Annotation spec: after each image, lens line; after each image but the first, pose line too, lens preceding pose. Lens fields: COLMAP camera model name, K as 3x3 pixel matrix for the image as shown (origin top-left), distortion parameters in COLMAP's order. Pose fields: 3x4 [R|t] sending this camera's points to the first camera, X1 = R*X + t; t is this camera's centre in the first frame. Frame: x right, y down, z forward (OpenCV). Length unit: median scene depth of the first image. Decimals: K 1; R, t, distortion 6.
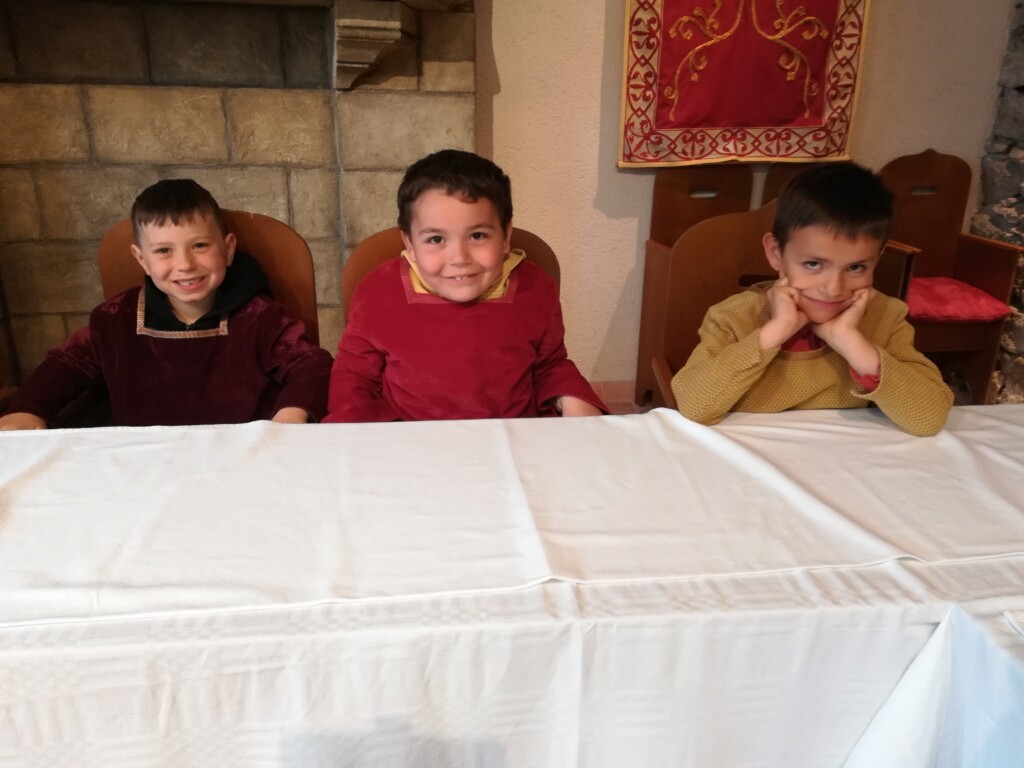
lens RADIAL K [[804.1, 0, 507.5], [0, 804.1, 373.6], [0, 0, 1]] dist [0.049360, -0.070185]
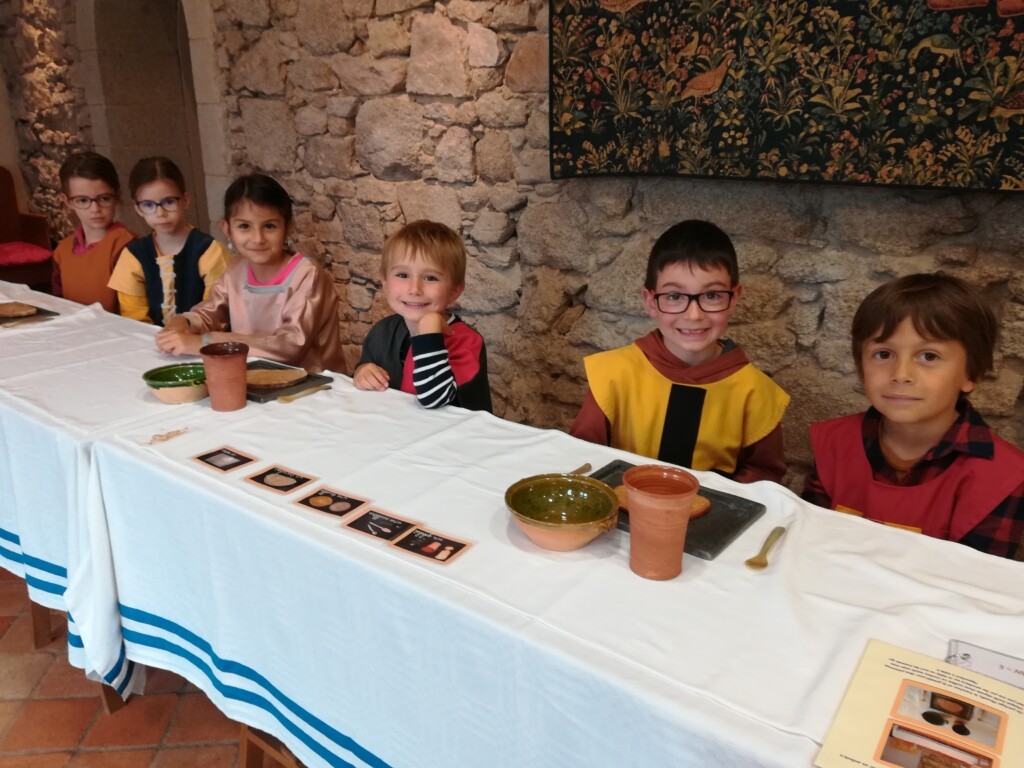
lens RADIAL K [[804.1, 0, 506.9], [0, 804.1, 388.0], [0, 0, 1]] dist [0.049360, -0.070185]
pose [[0.692956, -0.241561, 0.679309, 0.087856], [0.248119, 0.964550, 0.089889, 0.318542], [-0.676941, 0.106260, 0.728327, -0.957002]]
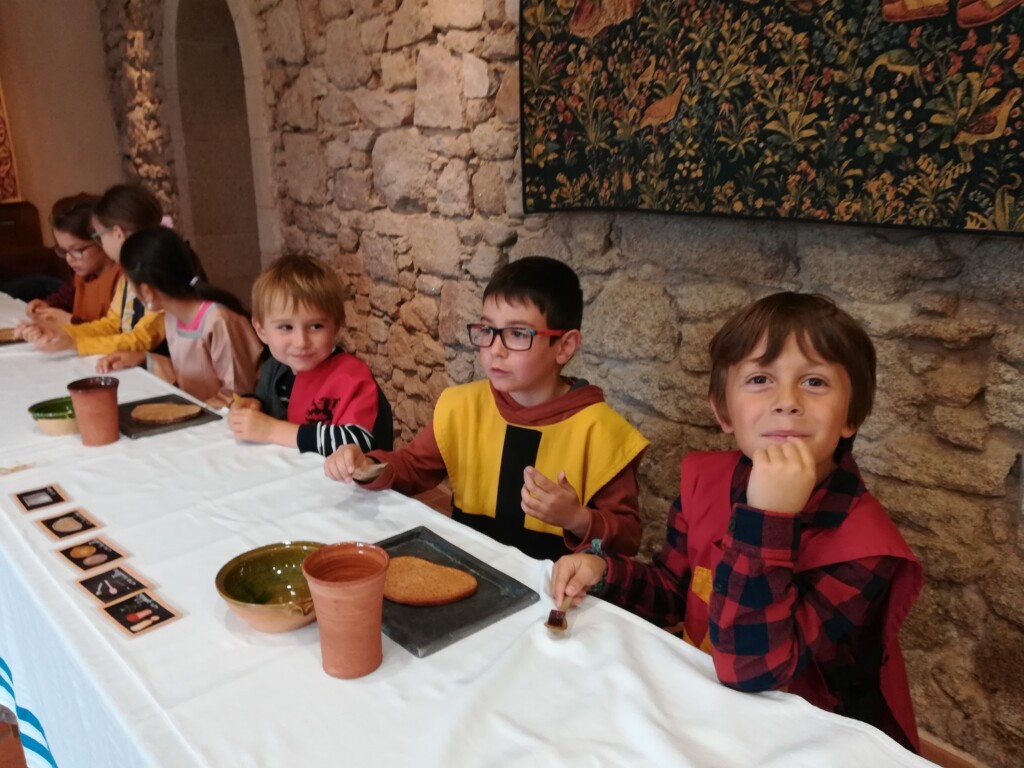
lens RADIAL K [[804.1, 0, 515.6], [0, 804.1, 390.5], [0, 0, 1]] dist [0.049360, -0.070185]
pose [[0.802985, -0.187875, 0.565613, 0.267961], [0.214946, 0.976437, 0.019182, 0.352868], [-0.555890, 0.106174, 0.824447, -1.040599]]
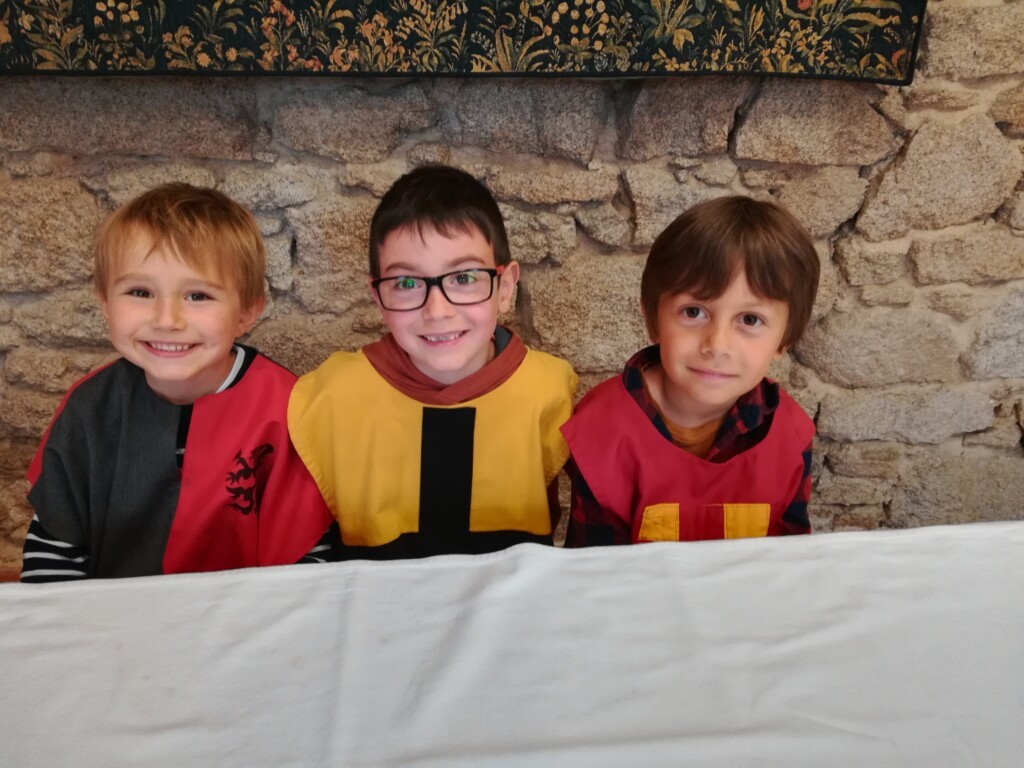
lens RADIAL K [[804.1, 0, 513.7], [0, 804.1, 388.0], [0, 0, 1]] dist [0.049360, -0.070185]
pose [[-0.012161, -0.428130, 0.903635, 0.246988], [0.327136, 0.852267, 0.408195, 0.288549], [-0.944899, 0.300576, 0.129693, -0.800906]]
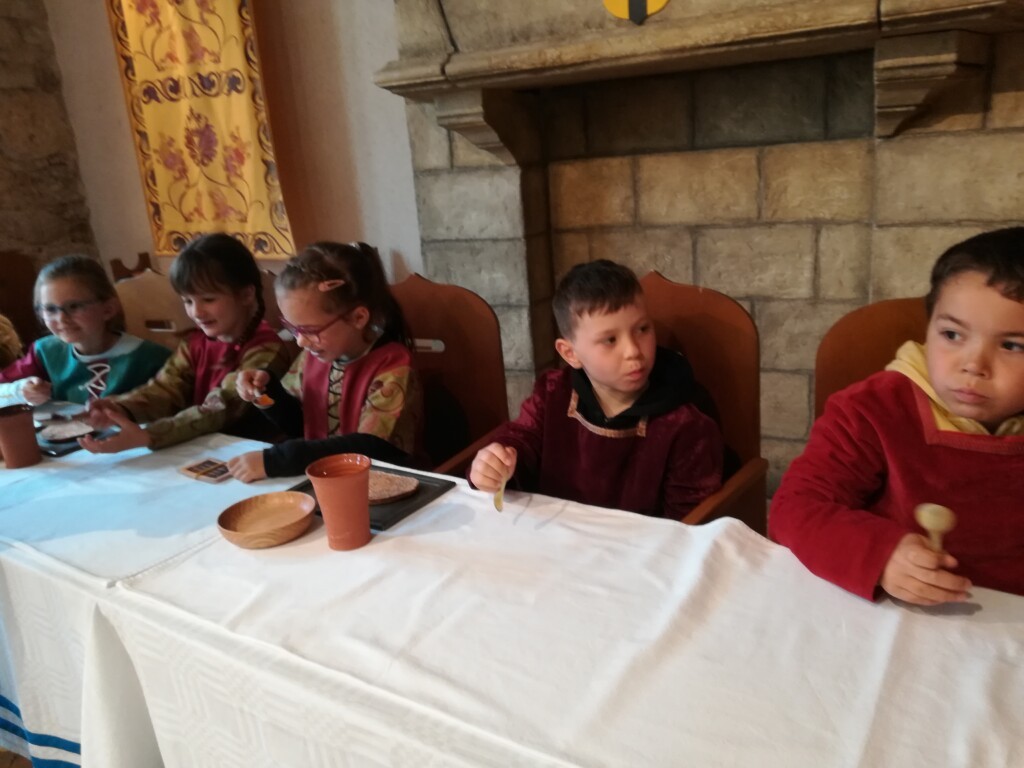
lens RADIAL K [[804.1, 0, 513.9], [0, 804.1, 380.1], [0, 0, 1]] dist [0.049360, -0.070185]
pose [[0.764369, 0.098598, -0.637195, 0.075415], [-0.125928, 0.992036, 0.002445, -0.035394], [0.632362, 0.078372, 0.770698, 0.074251]]
